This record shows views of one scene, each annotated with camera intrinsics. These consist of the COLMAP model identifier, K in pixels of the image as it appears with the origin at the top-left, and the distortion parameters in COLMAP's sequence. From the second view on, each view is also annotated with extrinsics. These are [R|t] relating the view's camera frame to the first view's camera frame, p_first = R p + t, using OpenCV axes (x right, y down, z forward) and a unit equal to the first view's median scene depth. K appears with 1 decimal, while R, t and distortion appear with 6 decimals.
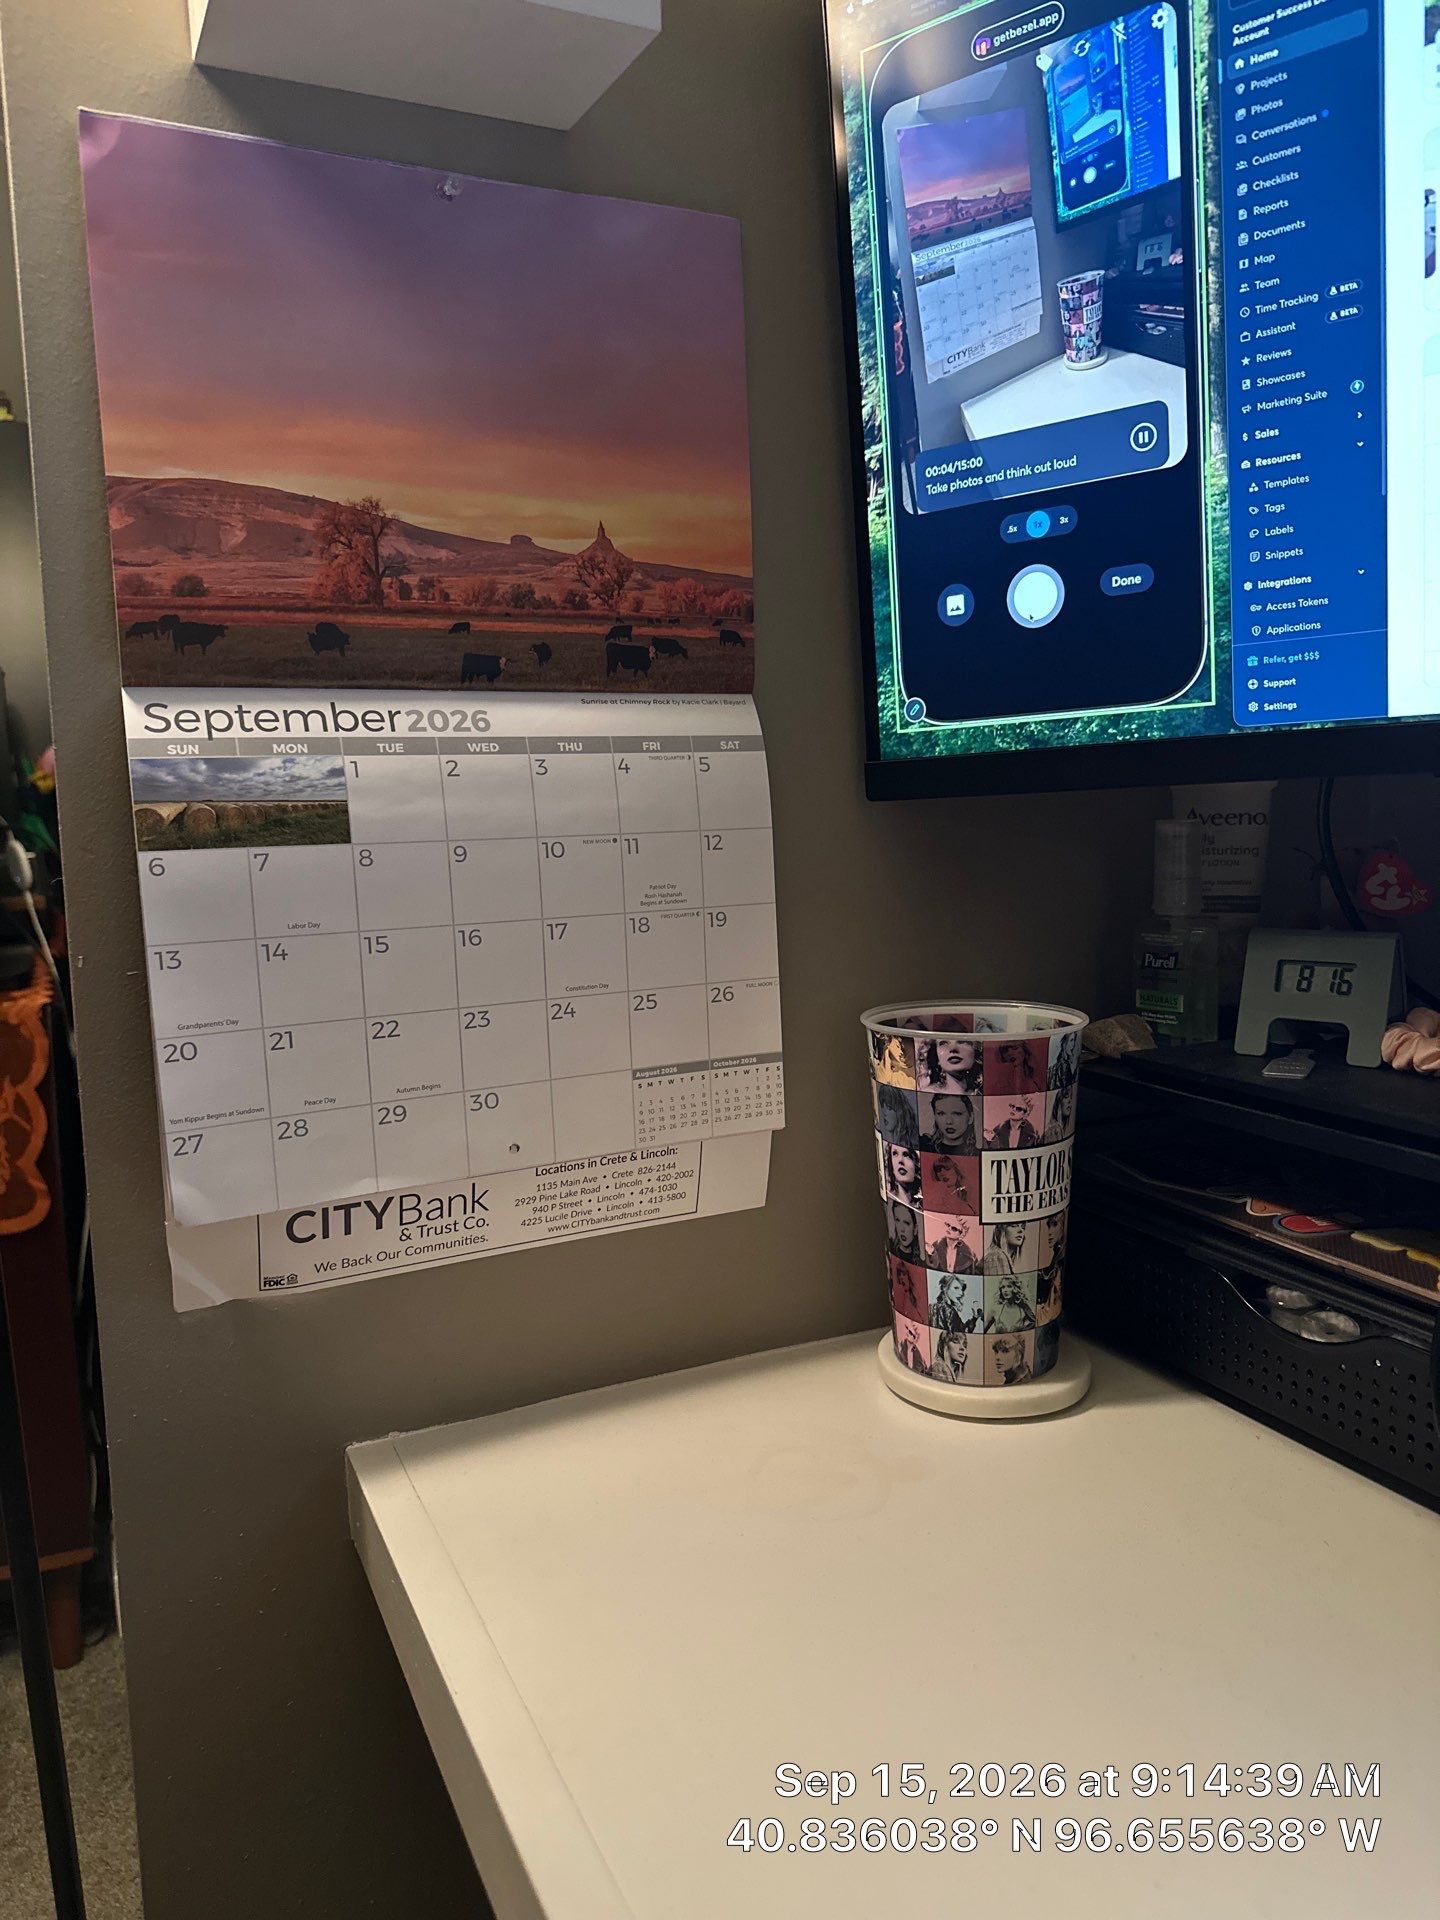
lens RADIAL K [[1308.8, 0, 727.3], [0, 1308.8, 942.5], [0, 0, 1]] dist [0.073389, -0.122761]
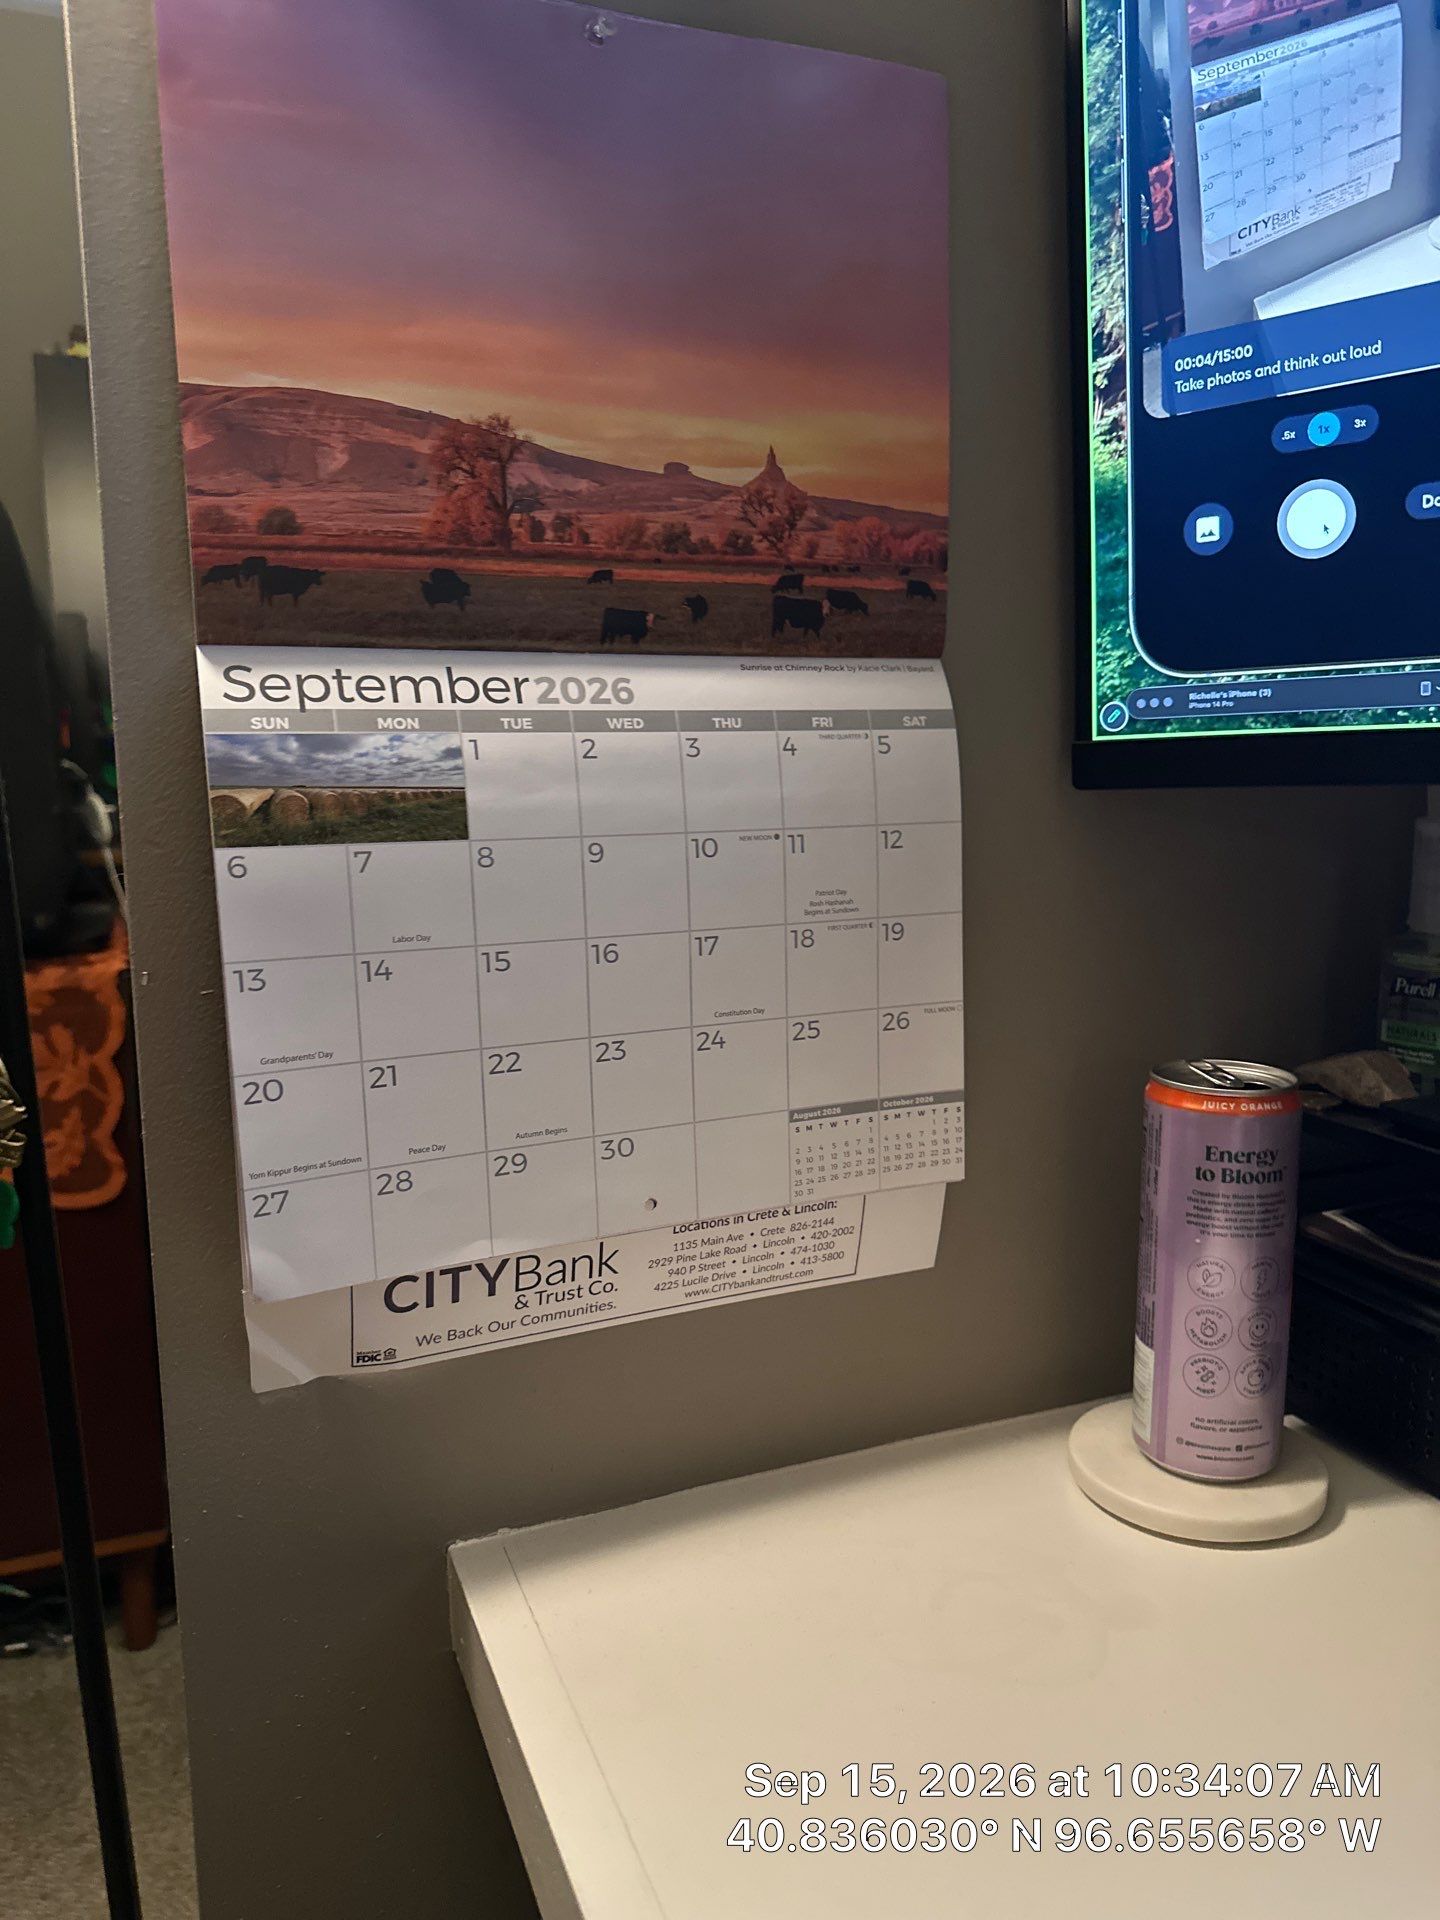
lens RADIAL K [[1308.8, 0, 727.3], [0, 1308.8, 942.5], [0, 0, 1]] dist [0.073389, -0.122761]
pose [[0.998424, 0.023360, -0.051025, -0.076393], [-0.021610, 0.999168, 0.034576, -0.040653], [0.051790, -0.033419, 0.998099, 0.176108]]
